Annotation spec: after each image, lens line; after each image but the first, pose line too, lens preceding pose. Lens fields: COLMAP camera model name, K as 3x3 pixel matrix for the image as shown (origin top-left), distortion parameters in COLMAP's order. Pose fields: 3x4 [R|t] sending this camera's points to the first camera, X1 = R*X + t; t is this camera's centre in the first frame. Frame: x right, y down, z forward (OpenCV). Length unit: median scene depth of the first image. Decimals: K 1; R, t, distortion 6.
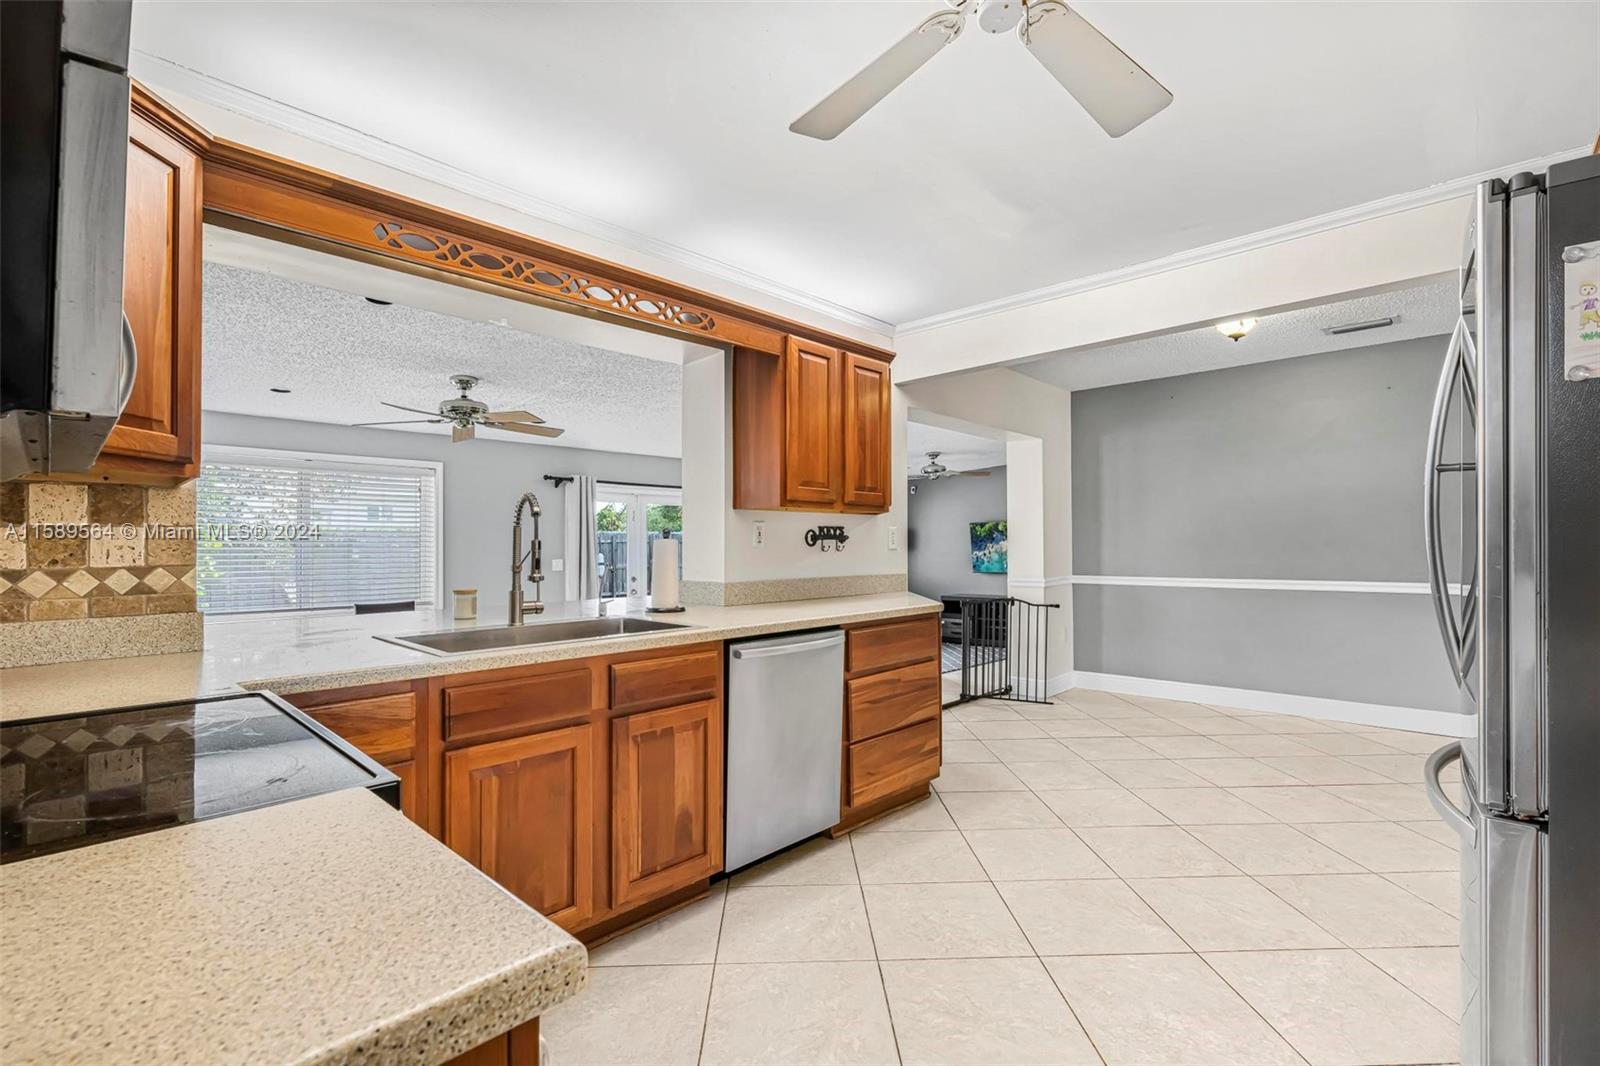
lens RADIAL K [[723.0, 0, 811.3], [0, 723.0, 529.3], [0, 0, 1]] dist [-0.006767, 0.003249]
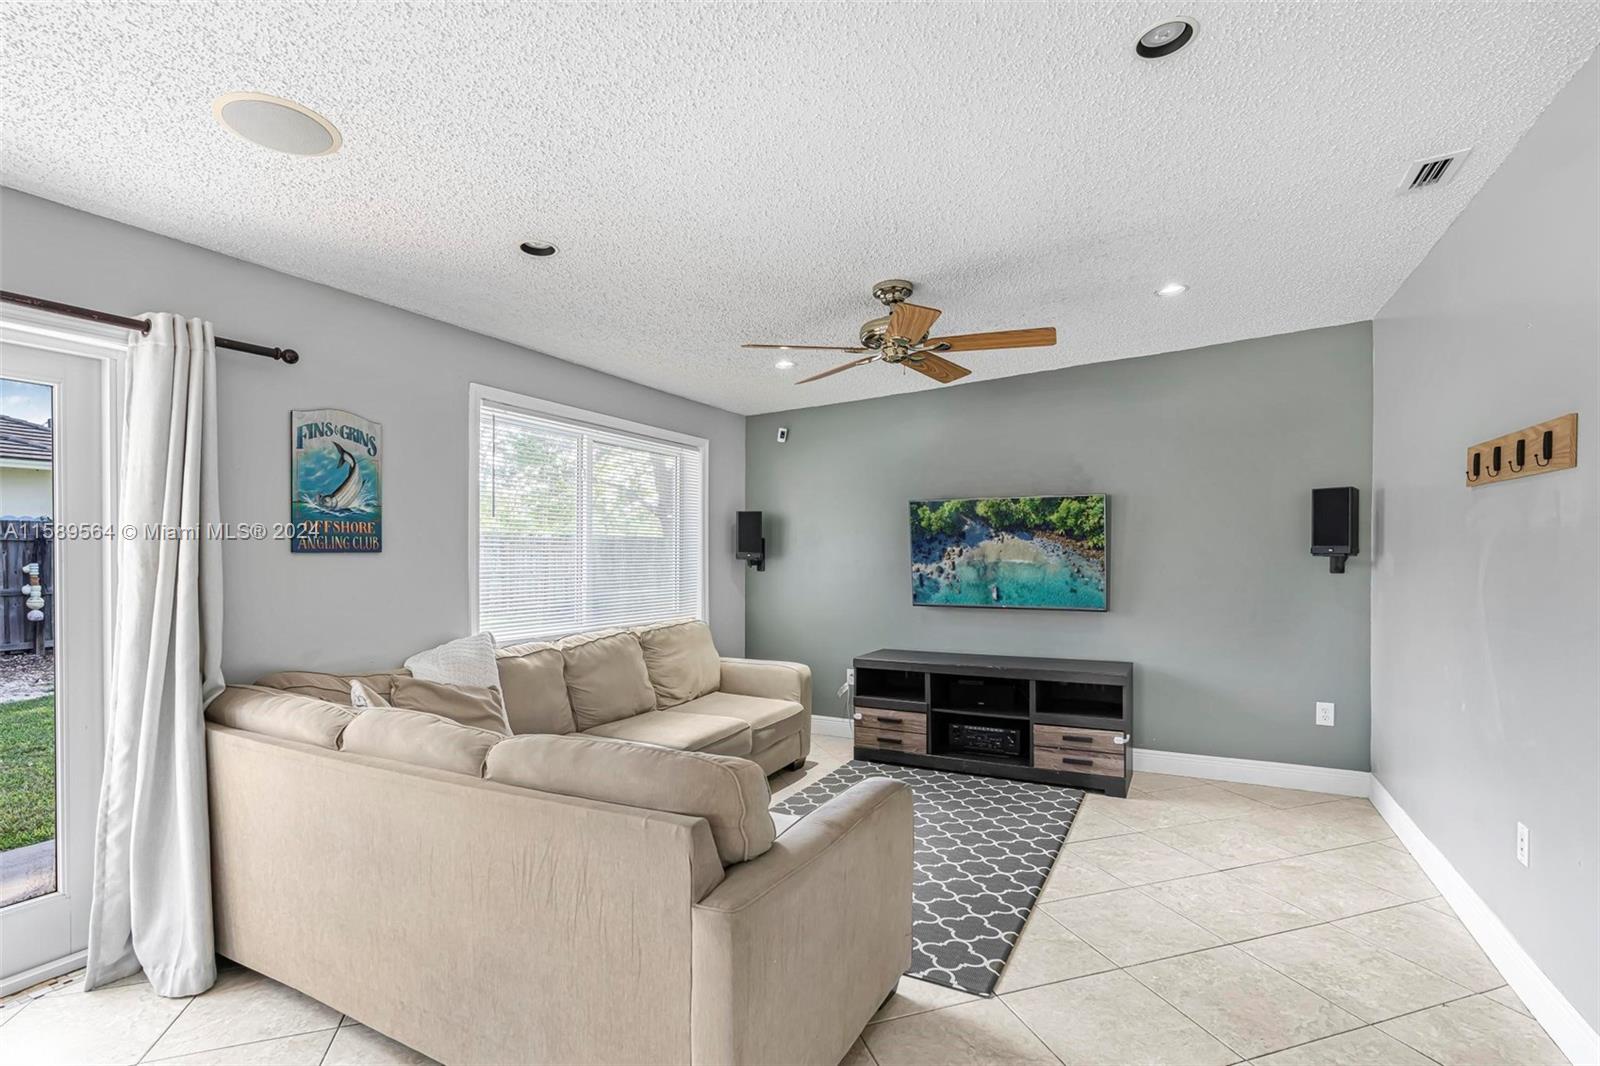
lens RADIAL K [[723.0, 0, 816.7], [0, 723.0, 563.6], [0, 0, 1]] dist [-0.006767, 0.003249]
pose [[0.957640, 0.004362, 0.287934, 0.037675], [-0.013864, 0.999424, 0.030972, 0.025836], [-0.287633, -0.033652, 0.957149, 0.799383]]
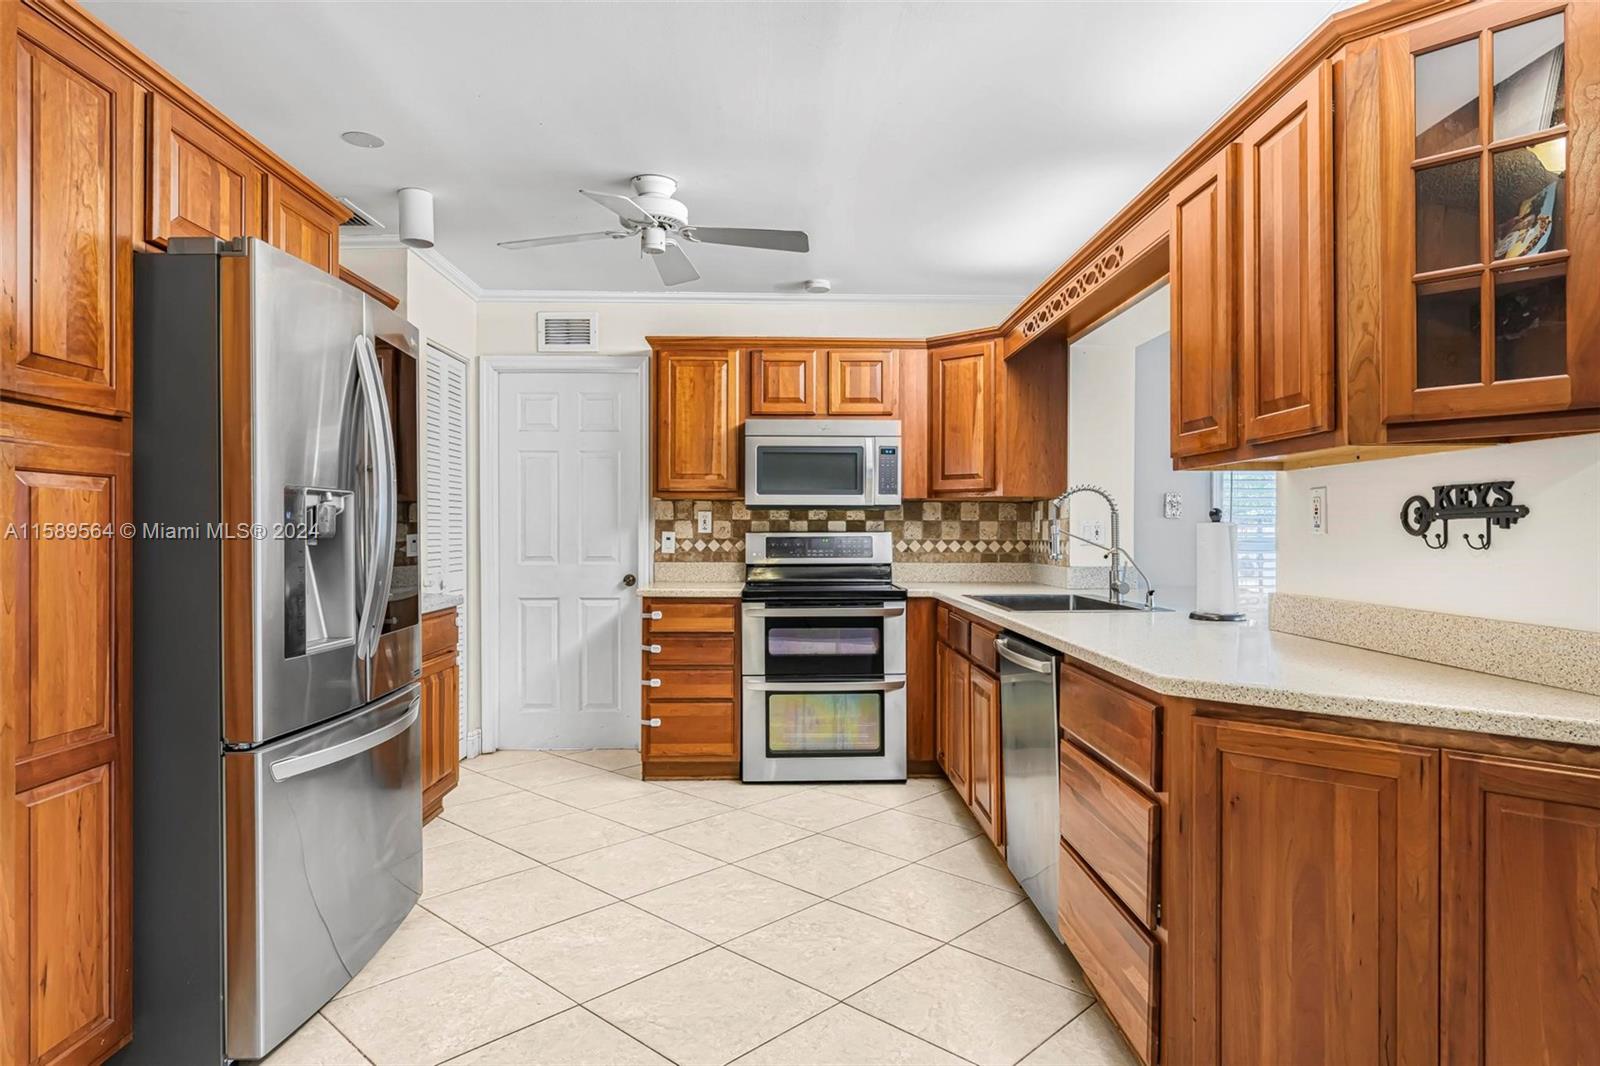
lens RADIAL K [[936.5, 0, 795.5], [0, 936.5, 532.7], [0, 0, 1]] dist [0.001206, 0.001254]
pose [[-0.716979, 0.004920, -0.697078, 0.330504], [0.018283, 0.999764, -0.011748, 0.011233], [0.696855, -0.021168, -0.716899, 0.585521]]
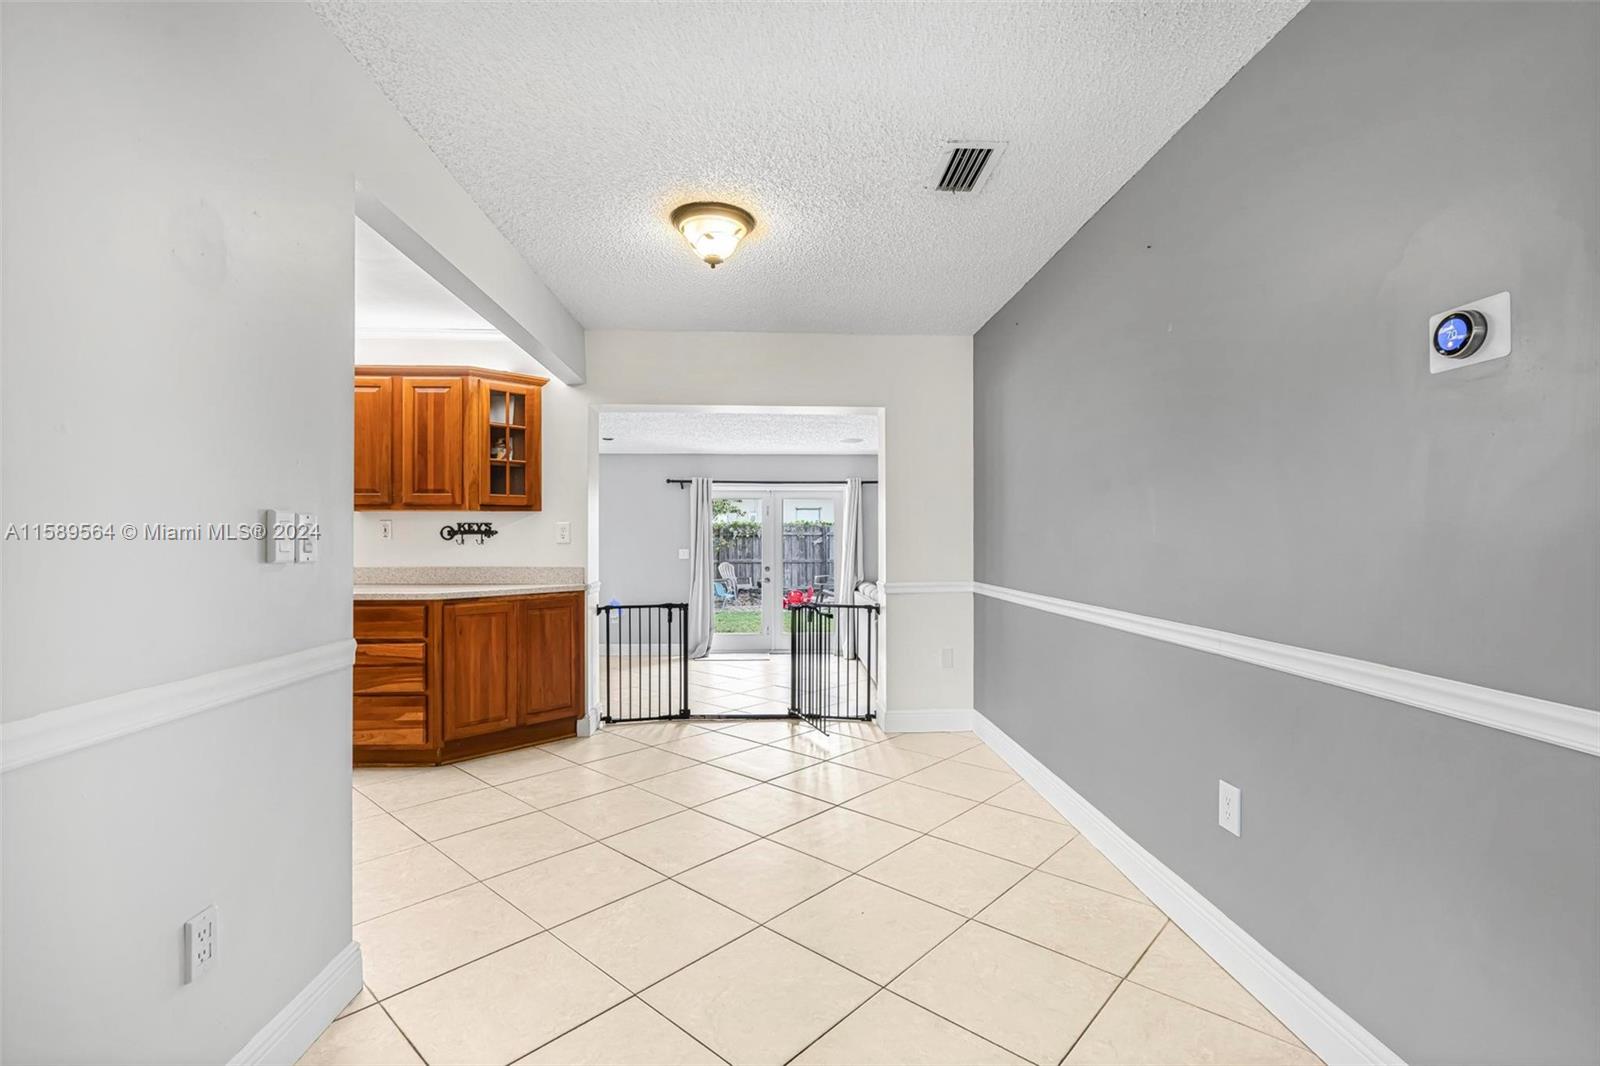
lens RADIAL K [[723.0, 0, 806.7], [0, 723.0, 533.8], [0, 0, 1]] dist [-0.006767, 0.003249]
pose [[0.711910, 0.001860, -0.702268, 0.642607], [0.012064, 0.999817, 0.014878, 0.001462], [0.702167, -0.019064, 0.711757, 0.292984]]
